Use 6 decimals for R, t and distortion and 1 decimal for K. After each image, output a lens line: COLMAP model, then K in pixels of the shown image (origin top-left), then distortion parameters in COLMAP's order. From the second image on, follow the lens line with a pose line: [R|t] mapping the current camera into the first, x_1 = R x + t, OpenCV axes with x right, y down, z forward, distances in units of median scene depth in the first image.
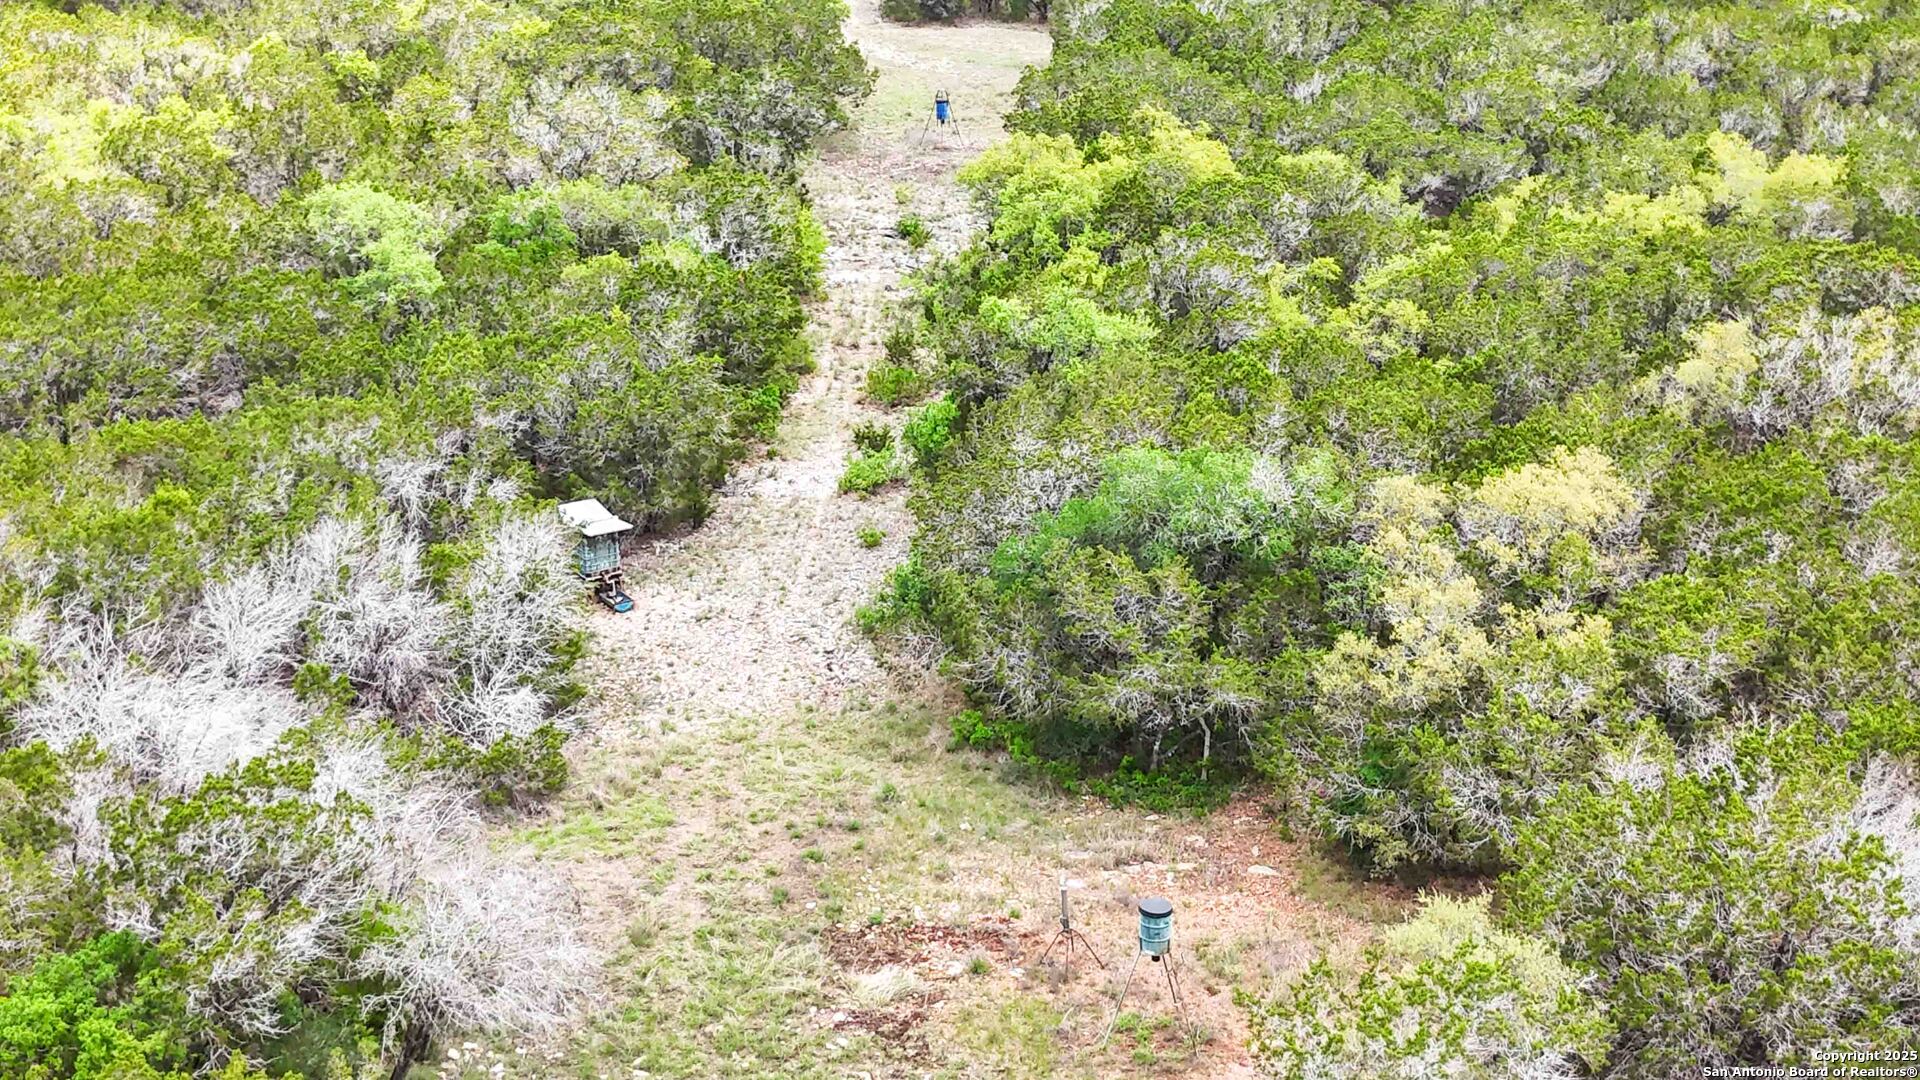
lens RADIAL K [[1439.5, 0, 960.0], [0, 1439.5, 540.0], [0, 0, 1]] dist [0.060056, -0.001405]
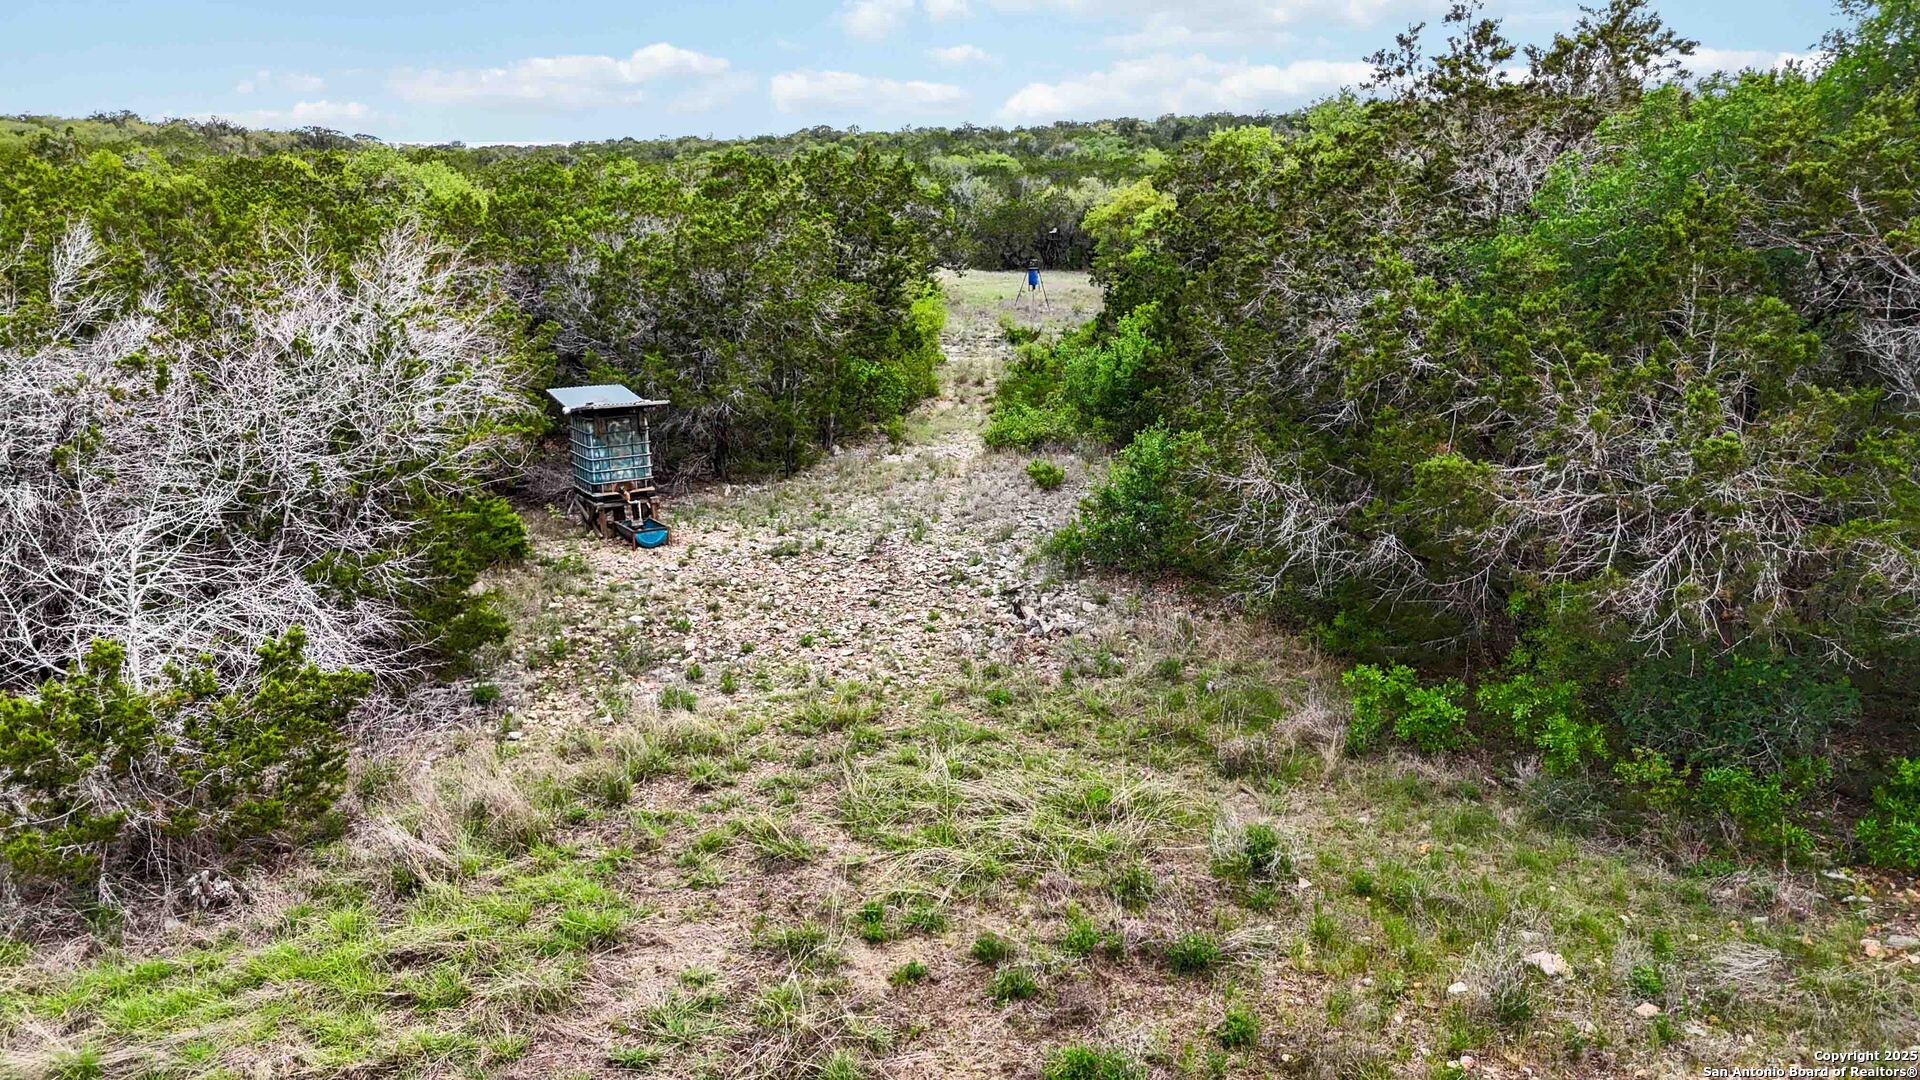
lens RADIAL K [[1439.5, 0, 960.0], [0, 1439.5, 540.0], [0, 0, 1]] dist [0.060056, -0.001405]
pose [[0.996699, -0.010481, -0.080504, -0.086756], [0.006382, 0.998678, -0.051000, 0.110903], [0.080932, 0.050318, 0.995449, 0.607739]]
